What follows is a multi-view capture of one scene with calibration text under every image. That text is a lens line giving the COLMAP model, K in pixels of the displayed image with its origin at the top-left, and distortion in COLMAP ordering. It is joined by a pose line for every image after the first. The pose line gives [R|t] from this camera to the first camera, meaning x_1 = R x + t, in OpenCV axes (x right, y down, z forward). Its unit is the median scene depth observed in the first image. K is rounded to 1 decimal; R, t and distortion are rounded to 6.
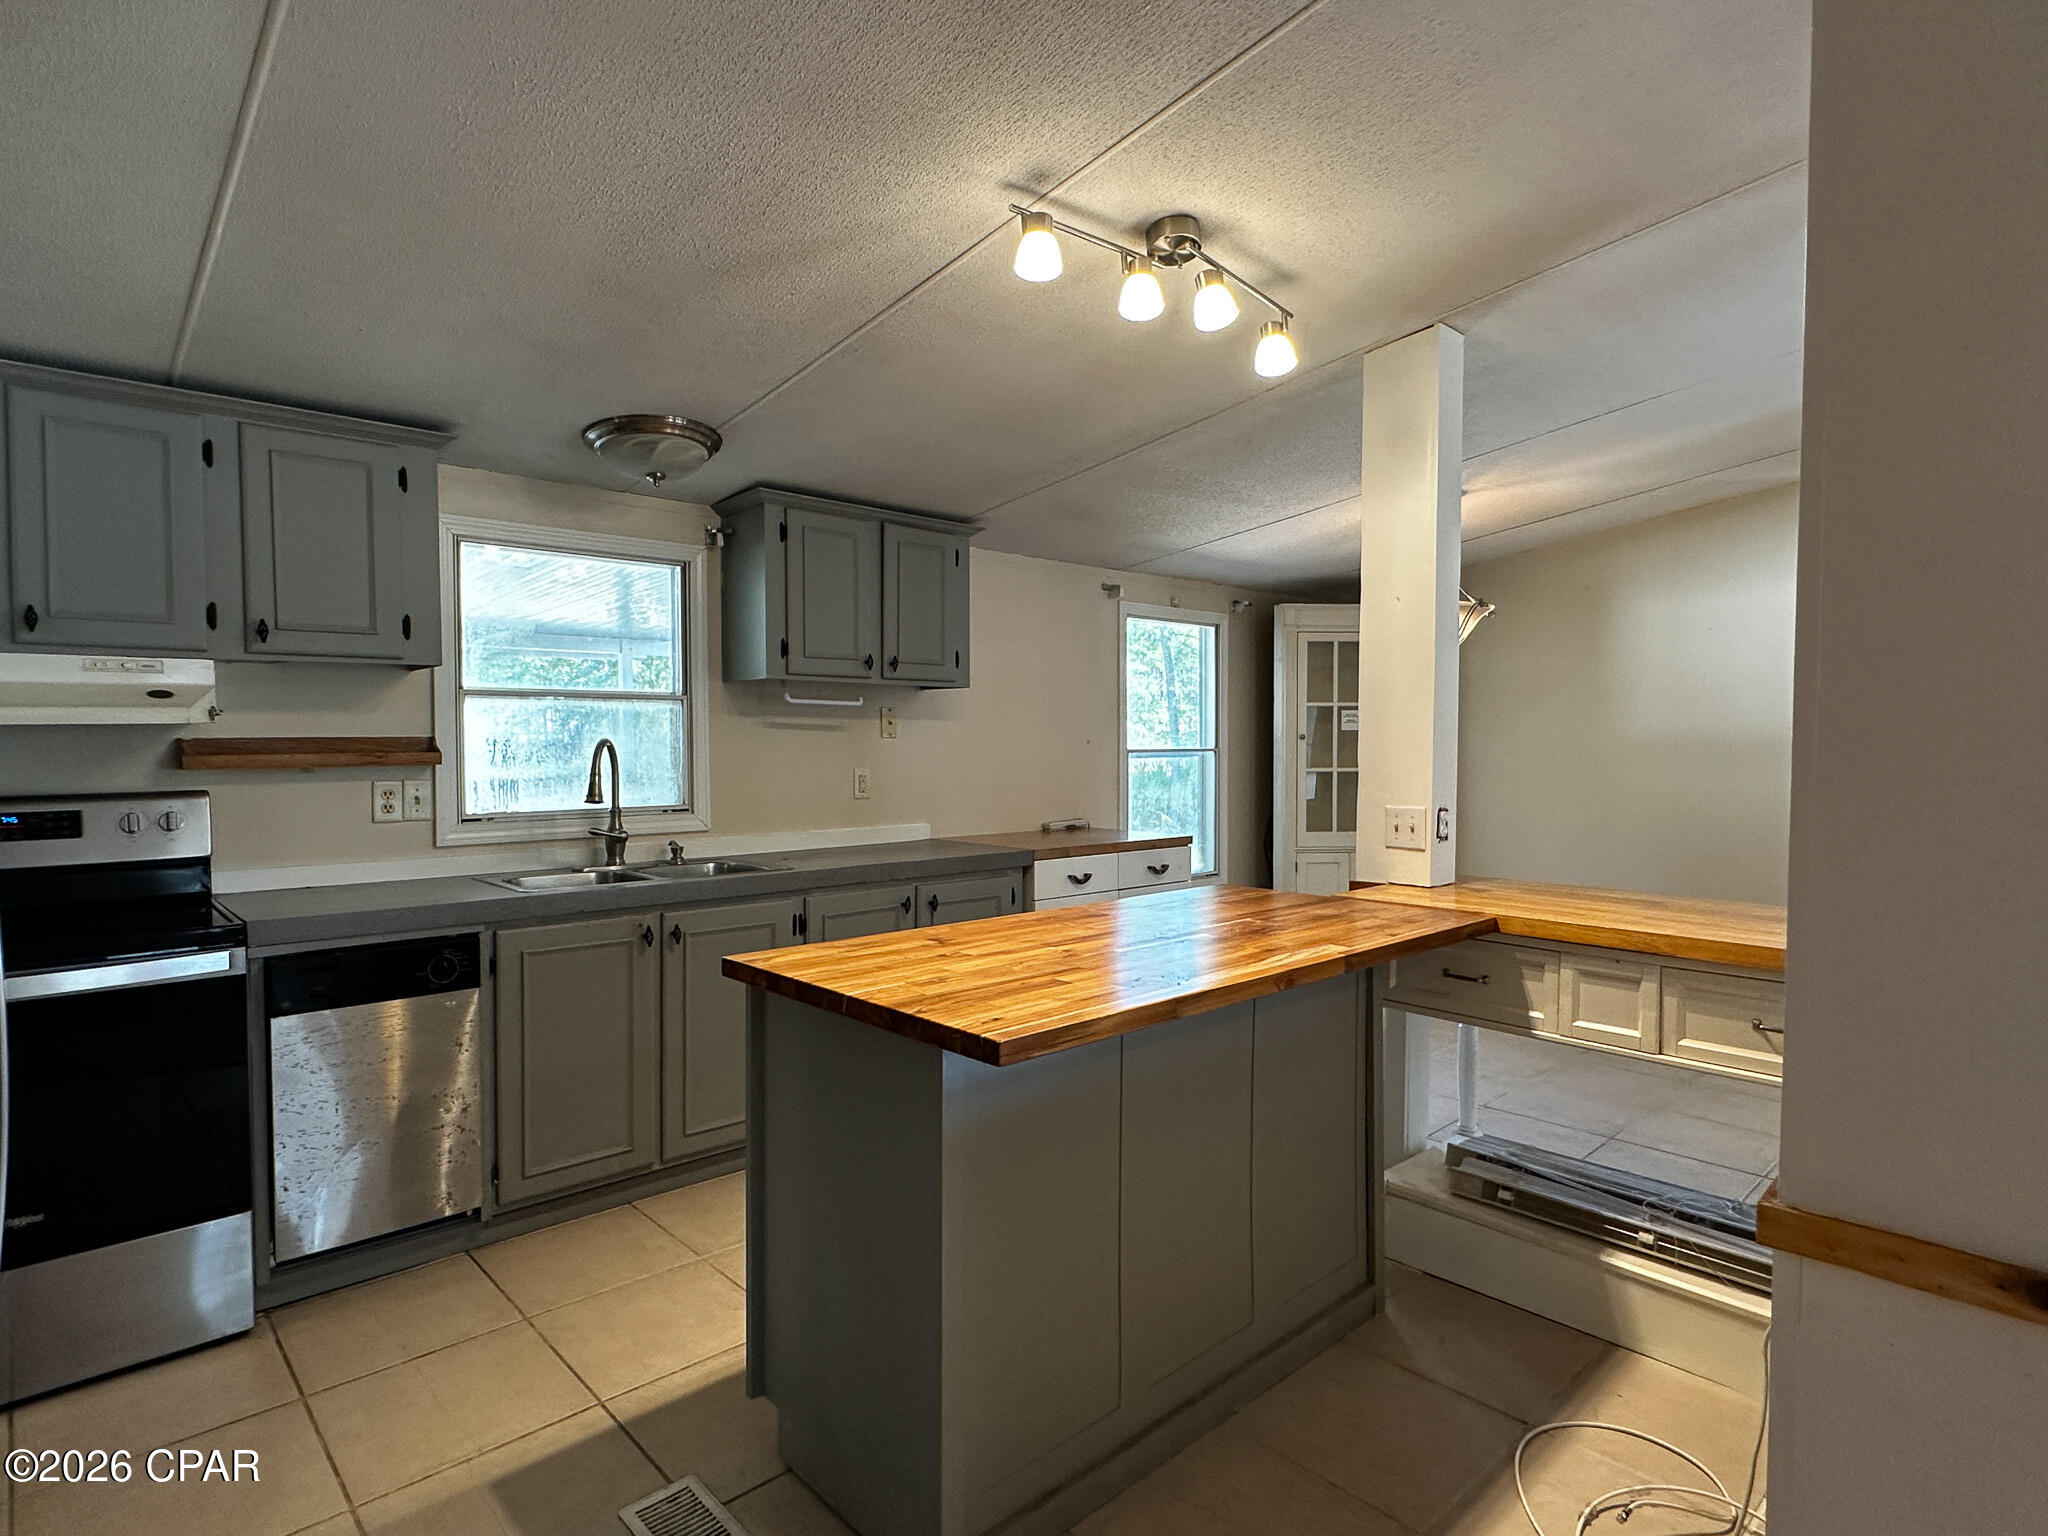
lens RADIAL K [[1093.6, 0, 1033.0], [0, 1093.6, 769.3], [0, 0, 1]] dist [-0.002713, -0.000339]
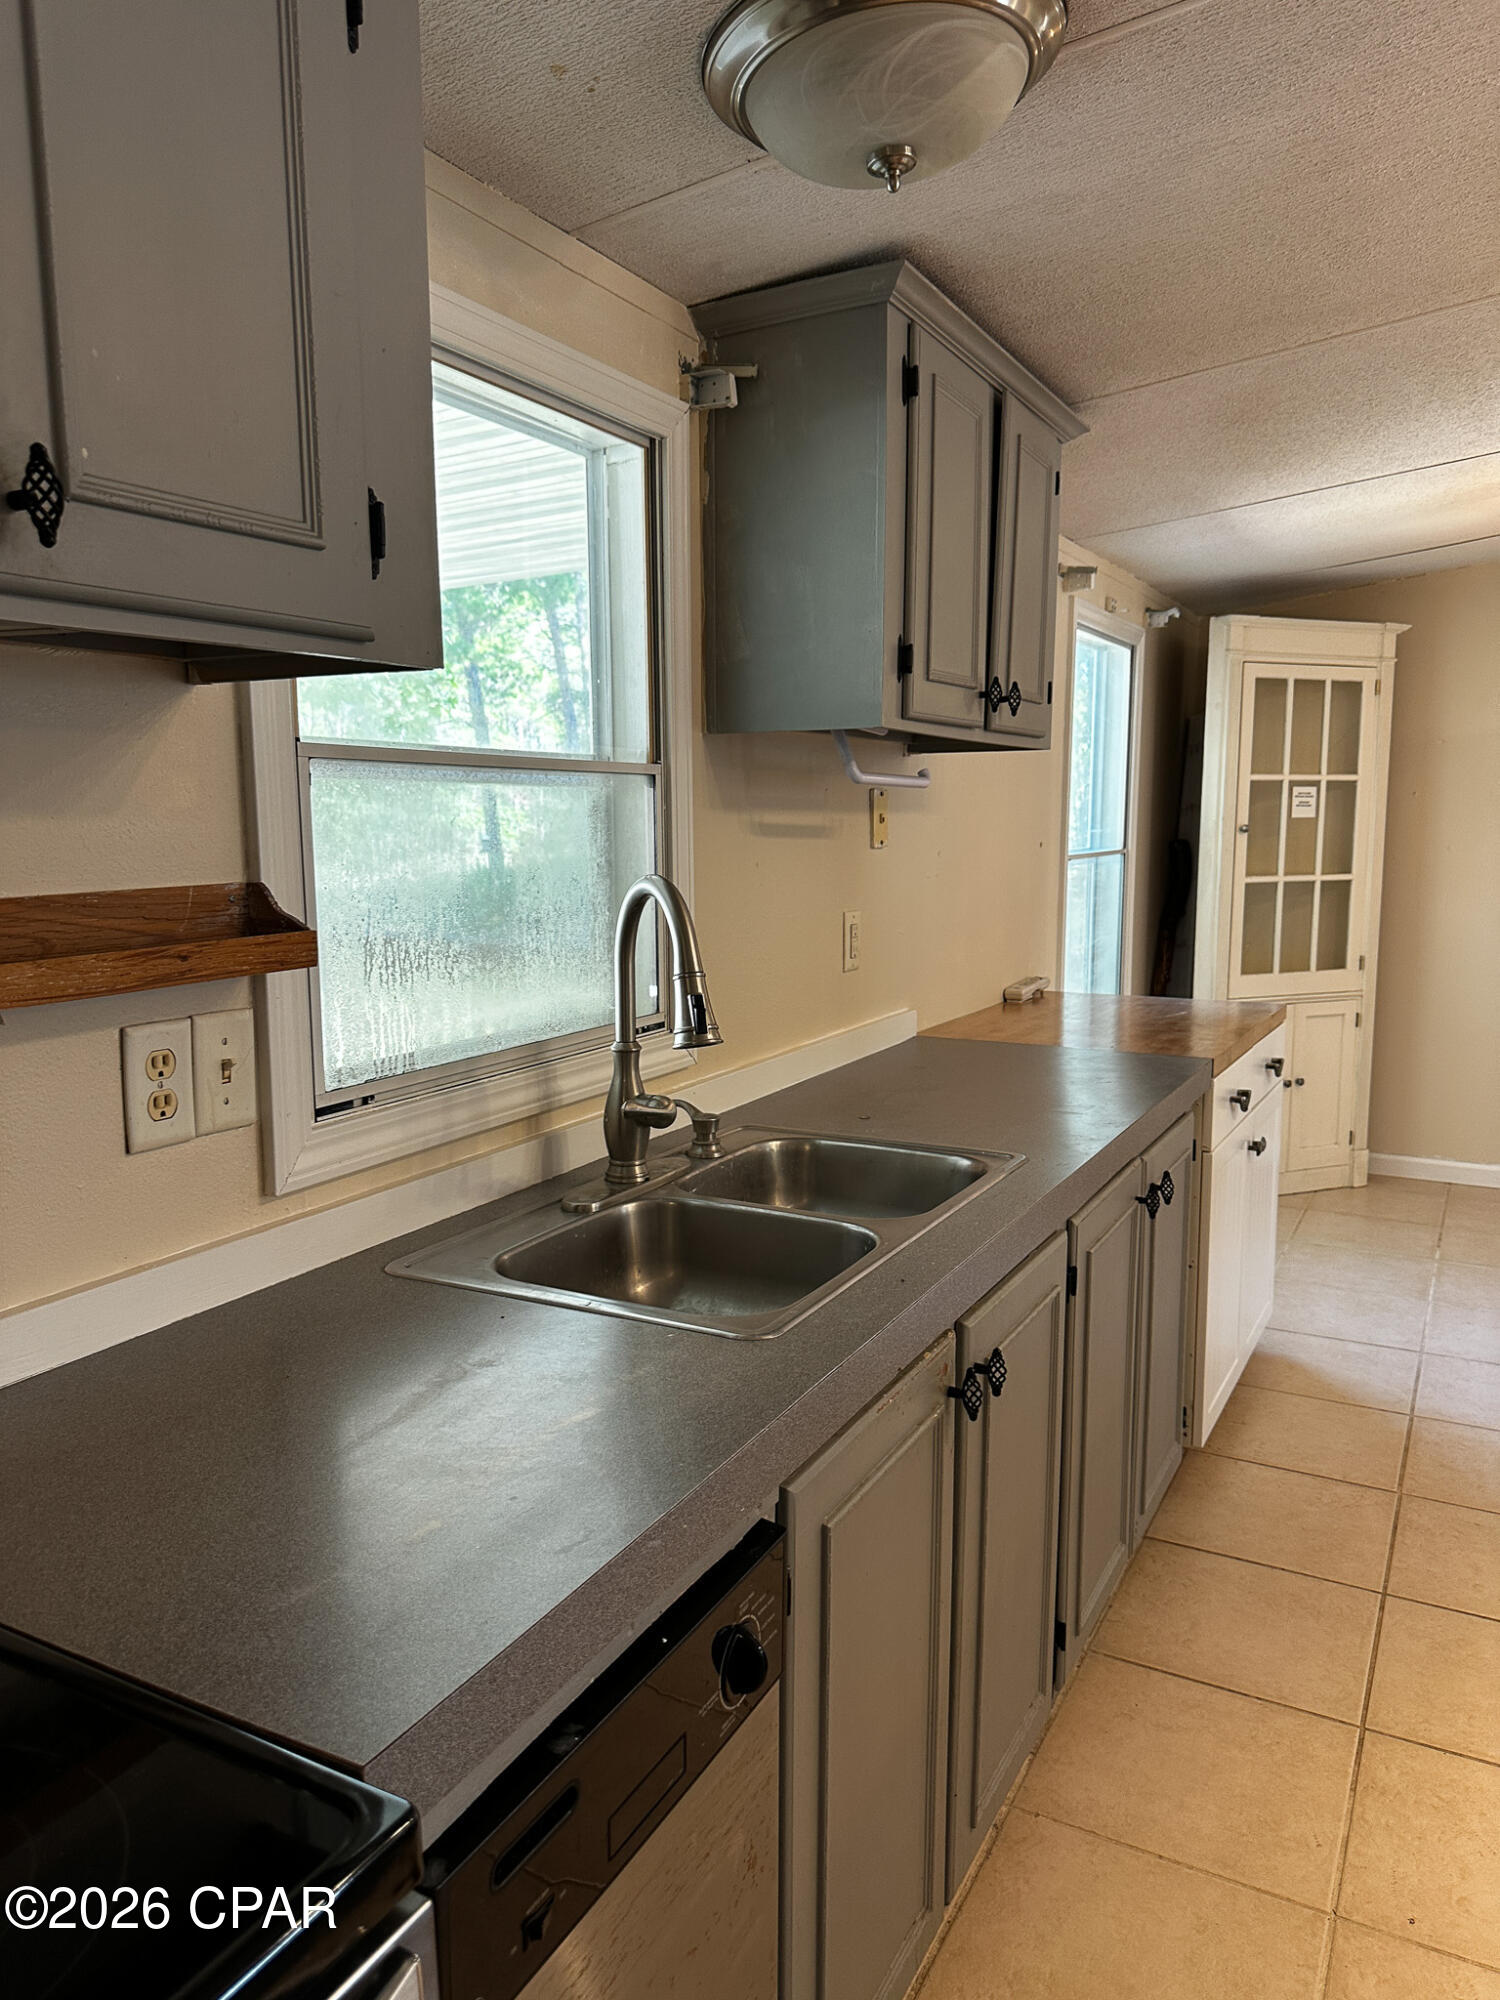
lens RADIAL K [[1411.0, 0, 744.3], [0, 1411.0, 1012.2], [0, 0, 1]] dist [0.081530, -0.111296]
pose [[0.948714, -0.047815, 0.312499, -0.441613], [0.012774, 0.993486, 0.113232, -0.031167], [-0.315877, -0.103433, 0.943145, 0.426758]]
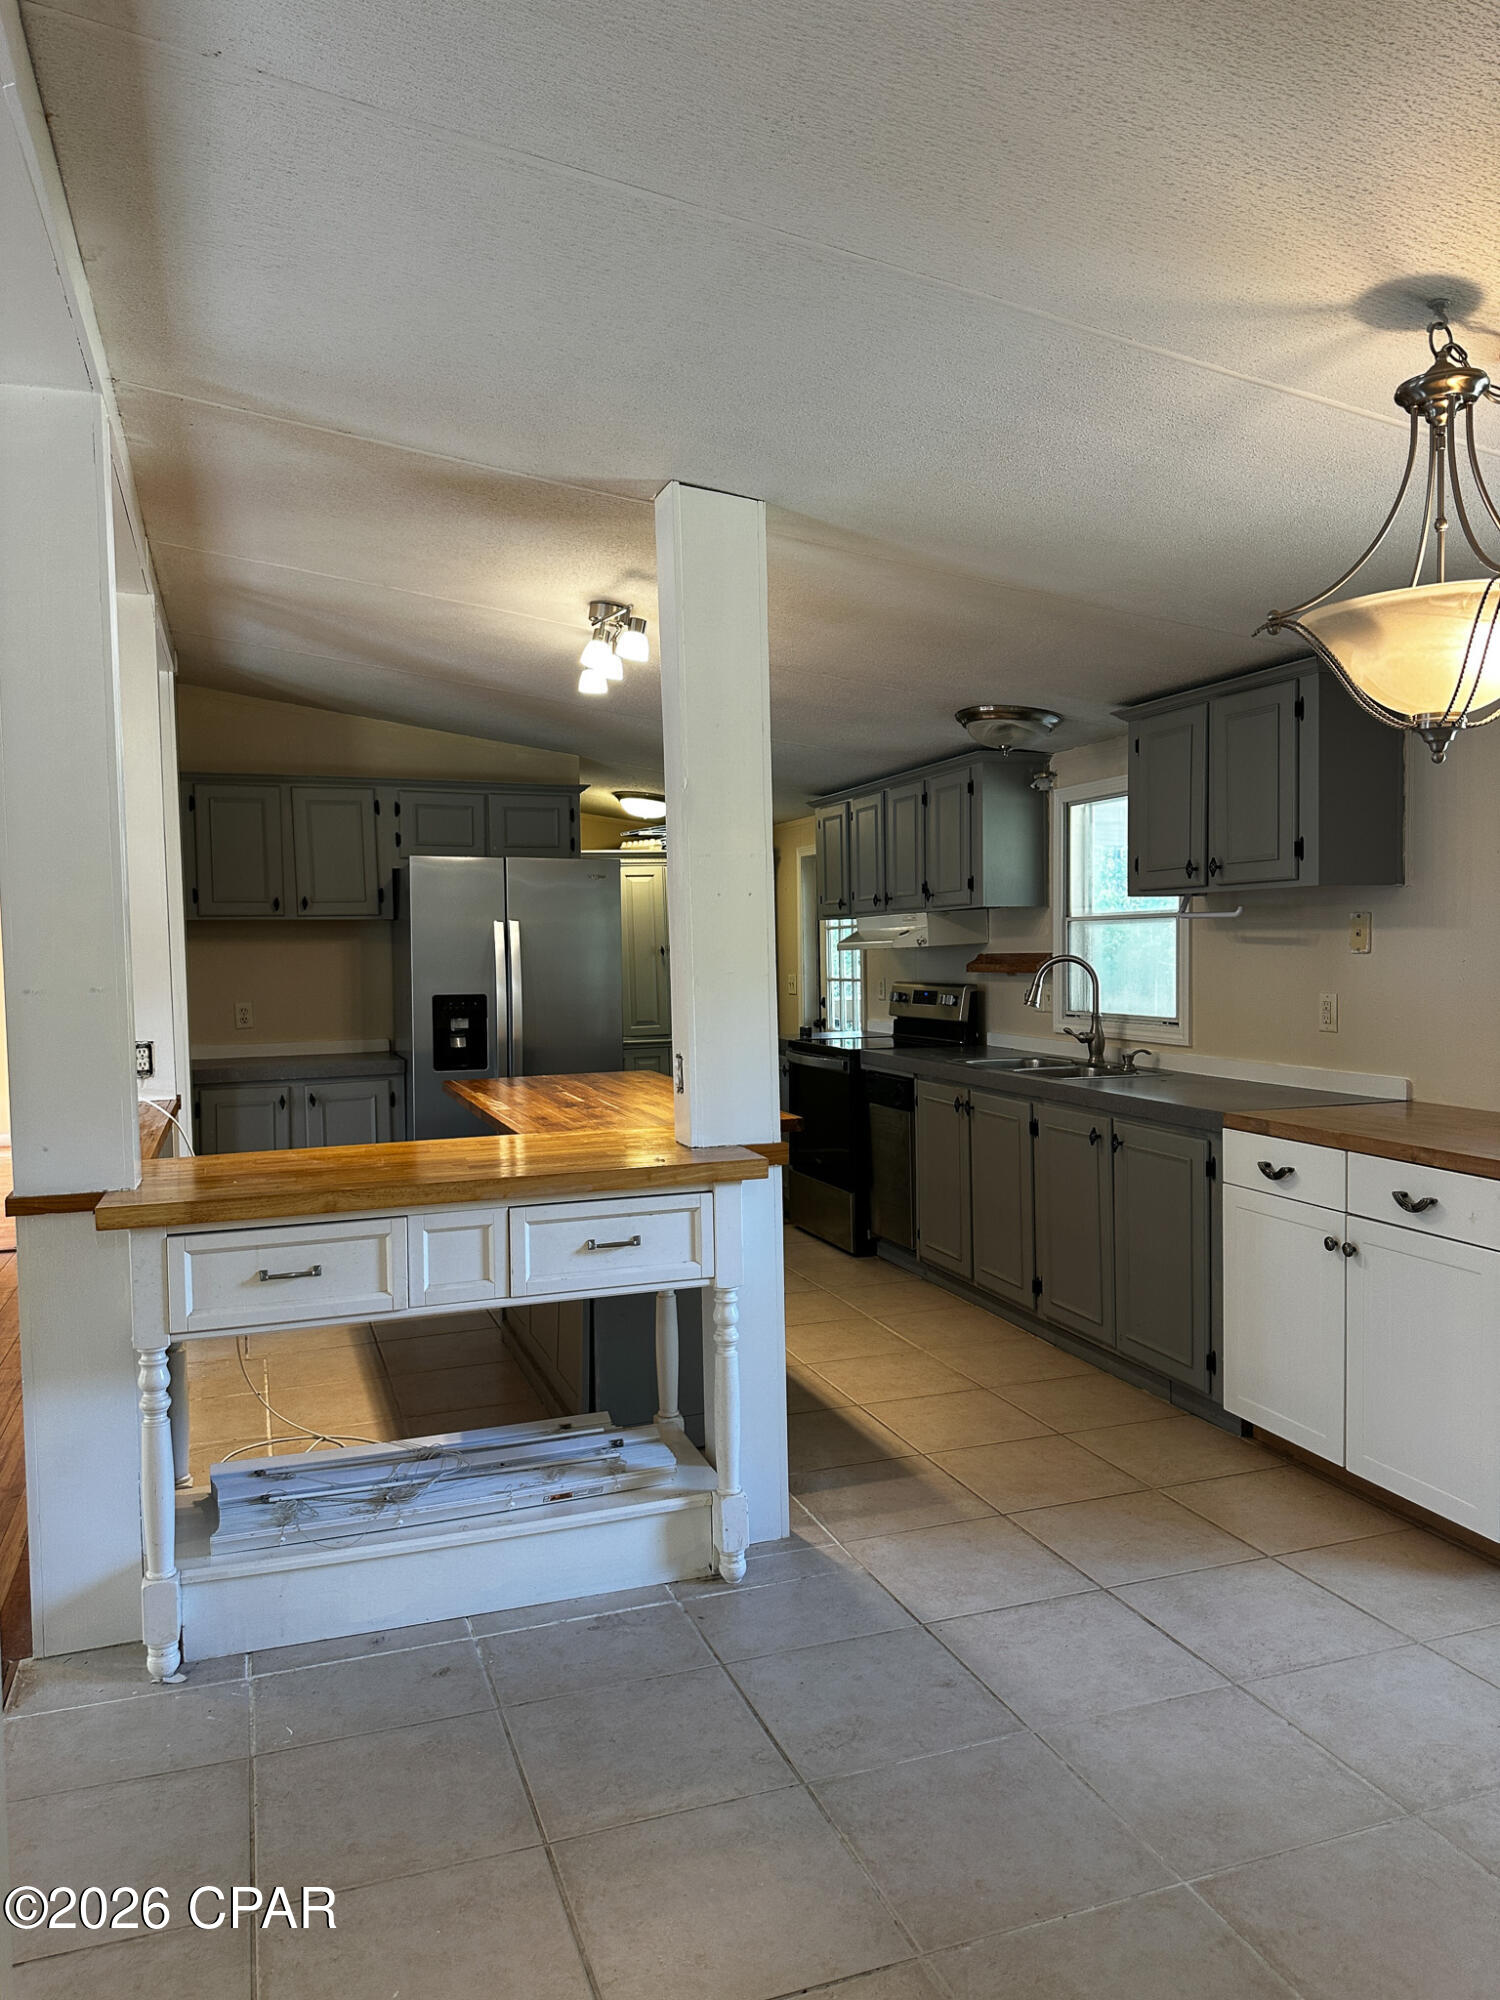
lens RADIAL K [[1408.8, 0, 750.0], [0, 1408.8, 1000.0], [0, 0, 1]] dist [0.093065, -0.130150]
pose [[-0.405248, 0.044505, -0.913123, 1.012862], [-0.008961, 0.998573, 0.052647, -0.049192], [0.914163, 0.029518, -0.404271, 1.114832]]
